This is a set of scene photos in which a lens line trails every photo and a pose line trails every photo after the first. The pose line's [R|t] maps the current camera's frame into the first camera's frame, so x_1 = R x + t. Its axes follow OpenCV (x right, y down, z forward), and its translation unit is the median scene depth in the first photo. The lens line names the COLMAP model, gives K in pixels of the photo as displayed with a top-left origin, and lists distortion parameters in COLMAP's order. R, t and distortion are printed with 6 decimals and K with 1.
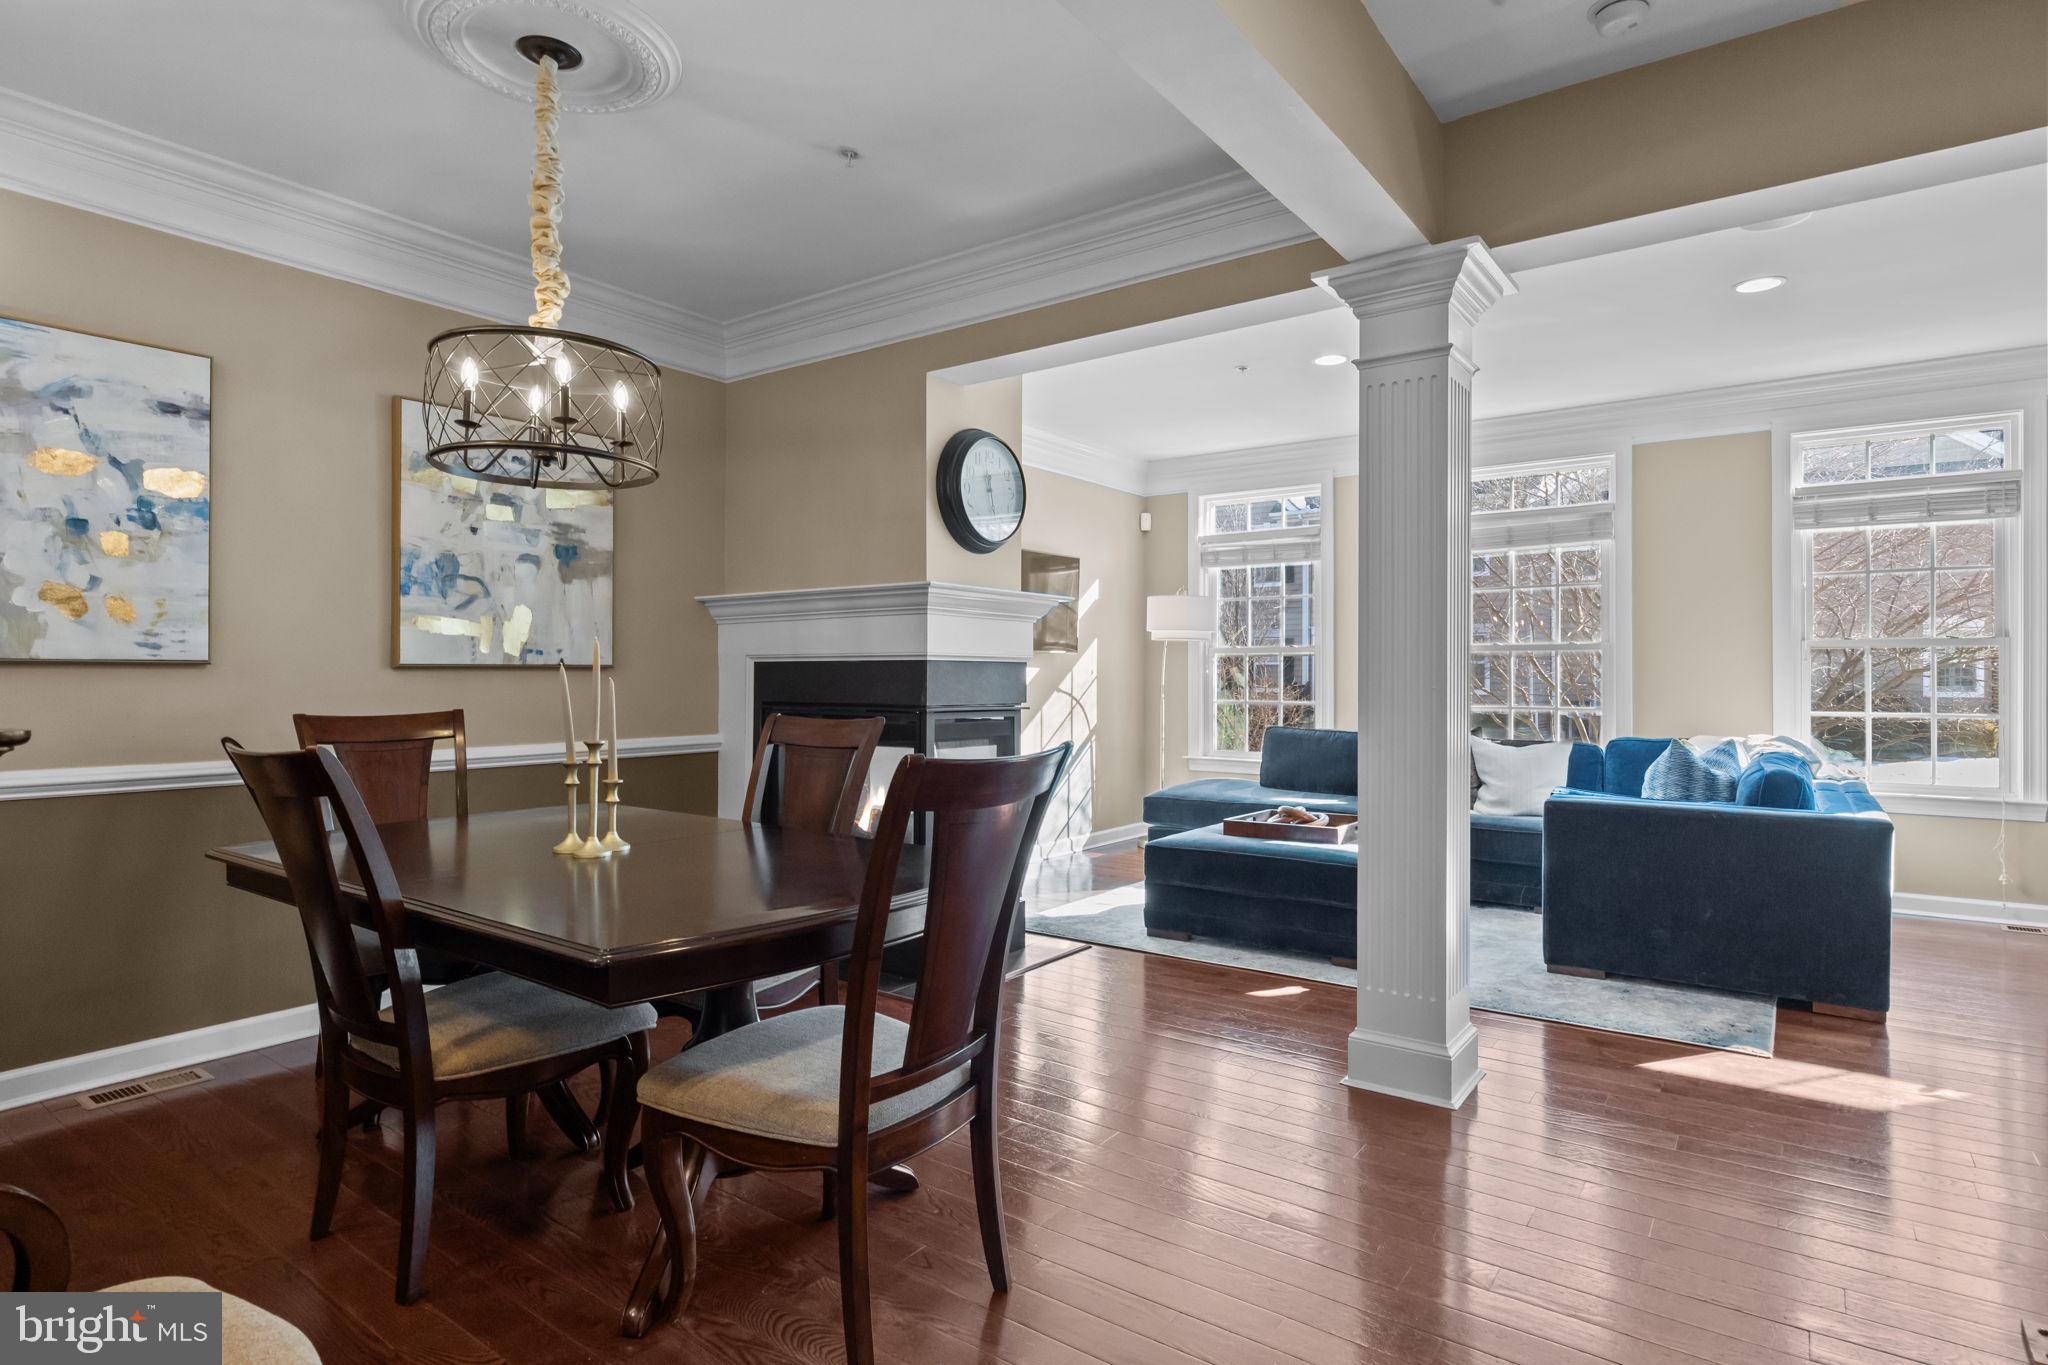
lens RADIAL K [[1049.9, 0, 1028.2], [0, 1049.9, 668.6], [0, 0, 1]] dist [-0.003625, -0.000215]
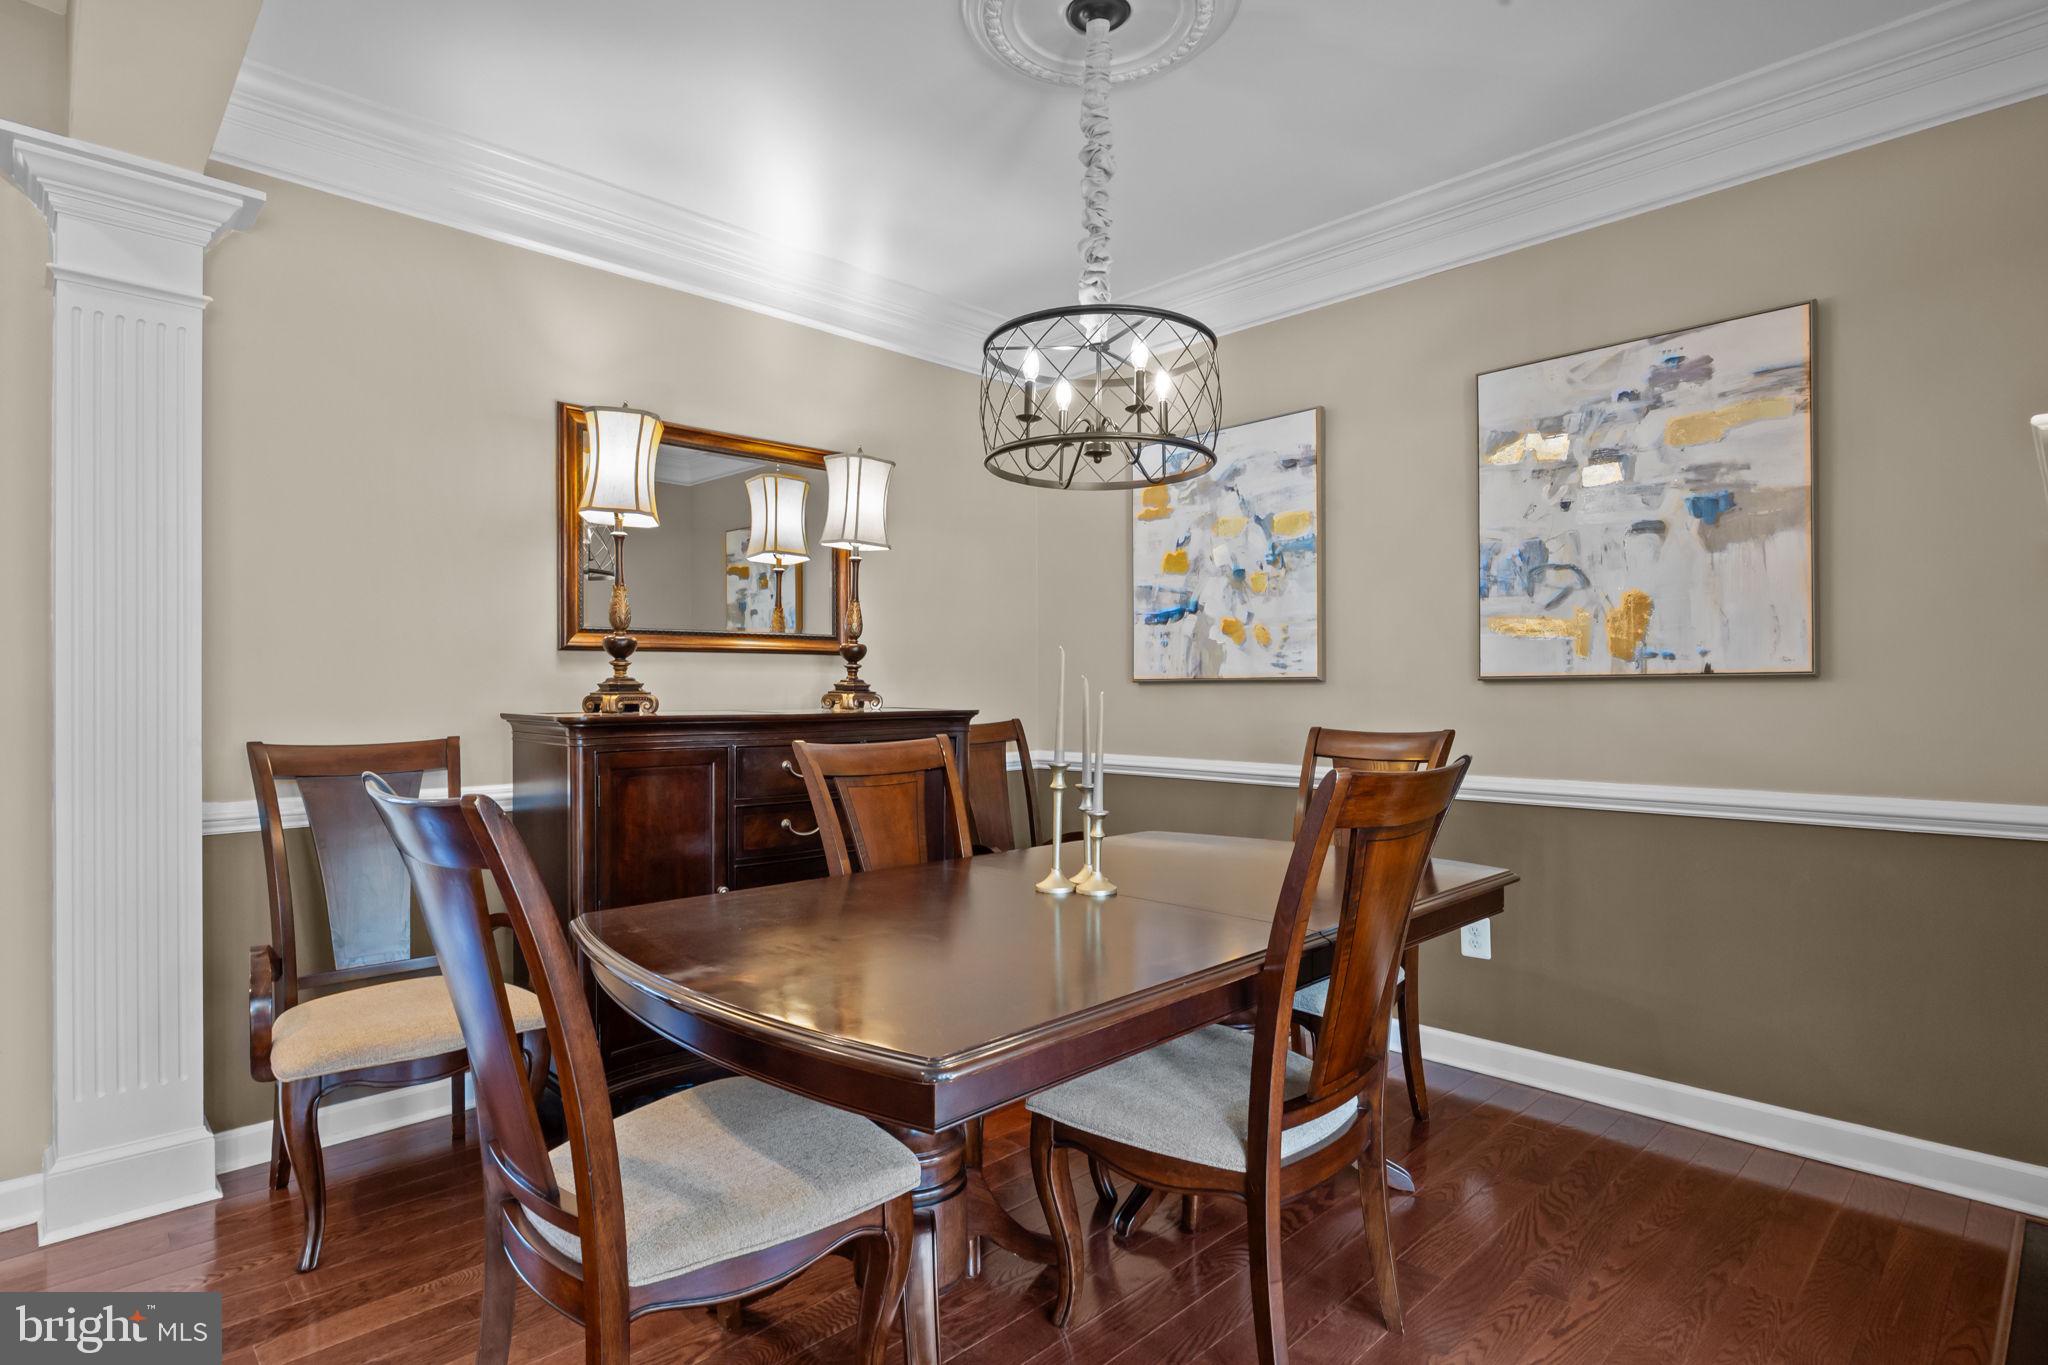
lens RADIAL K [[1049.9, 0, 1023.5], [0, 1049.9, 687.0], [0, 0, 1]] dist [-0.003625, -0.000215]
pose [[-0.165856, -0.012232, -0.986074, 0.359350], [0.002880, 0.999913, -0.012888, 0.015504], [0.986146, -0.004977, -0.165807, 0.828221]]
